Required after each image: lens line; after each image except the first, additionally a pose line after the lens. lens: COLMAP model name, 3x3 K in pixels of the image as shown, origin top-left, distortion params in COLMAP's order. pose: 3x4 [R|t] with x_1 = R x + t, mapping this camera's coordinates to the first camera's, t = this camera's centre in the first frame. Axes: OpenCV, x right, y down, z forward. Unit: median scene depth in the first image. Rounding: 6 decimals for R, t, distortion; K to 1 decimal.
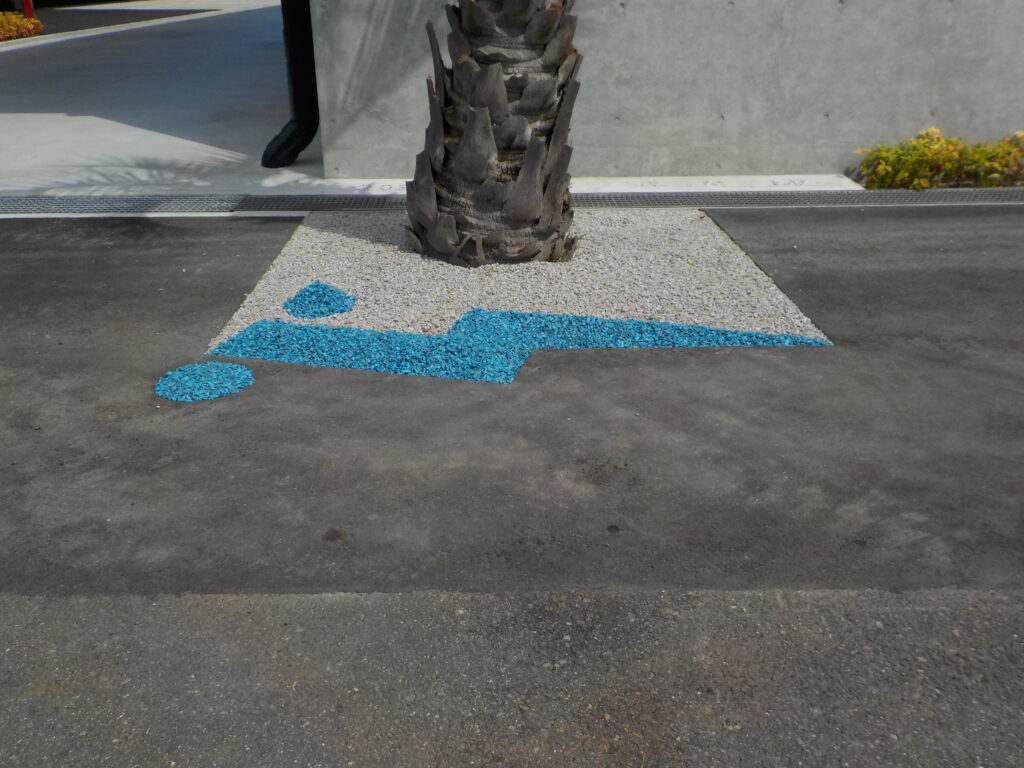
lens RADIAL K [[950.7, 0, 501.4], [0, 950.7, 381.7], [0, 0, 1]] dist [0.003442, 0.025764]
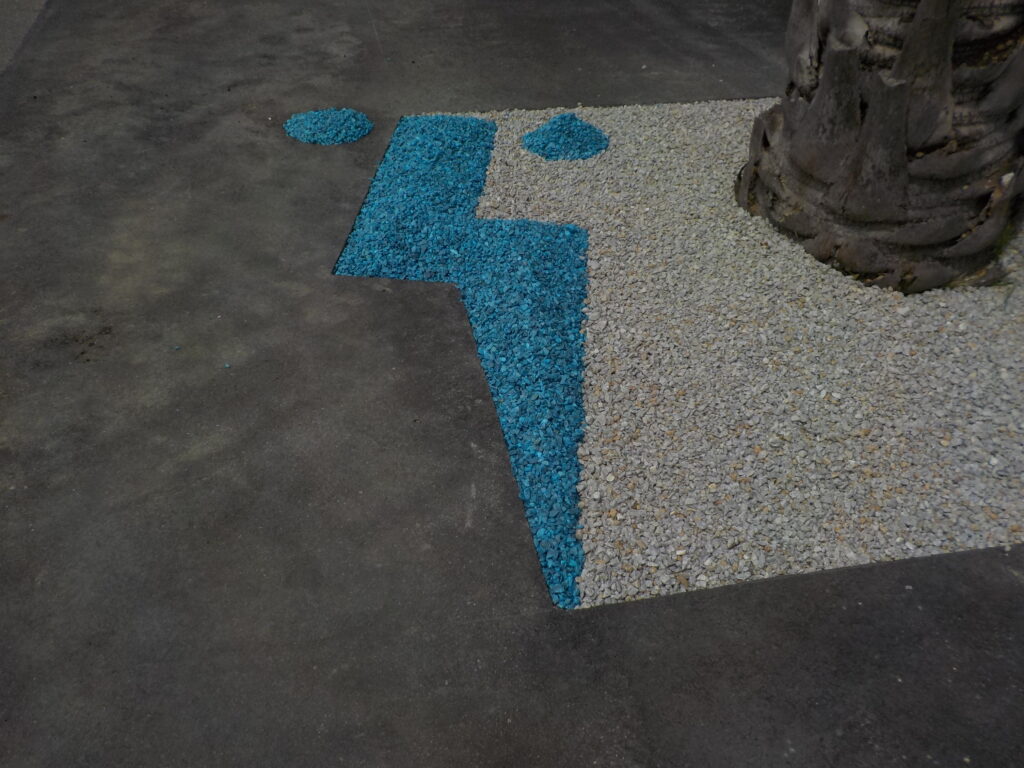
lens RADIAL K [[950.7, 0, 501.4], [0, 950.7, 381.7], [0, 0, 1]] dist [0.003442, 0.025764]
pose [[0.180434, 0.601471, -0.778252, 0.540919], [-0.412260, 0.764629, 0.495362, -0.291196], [0.893020, 0.231462, 0.385928, 0.629954]]
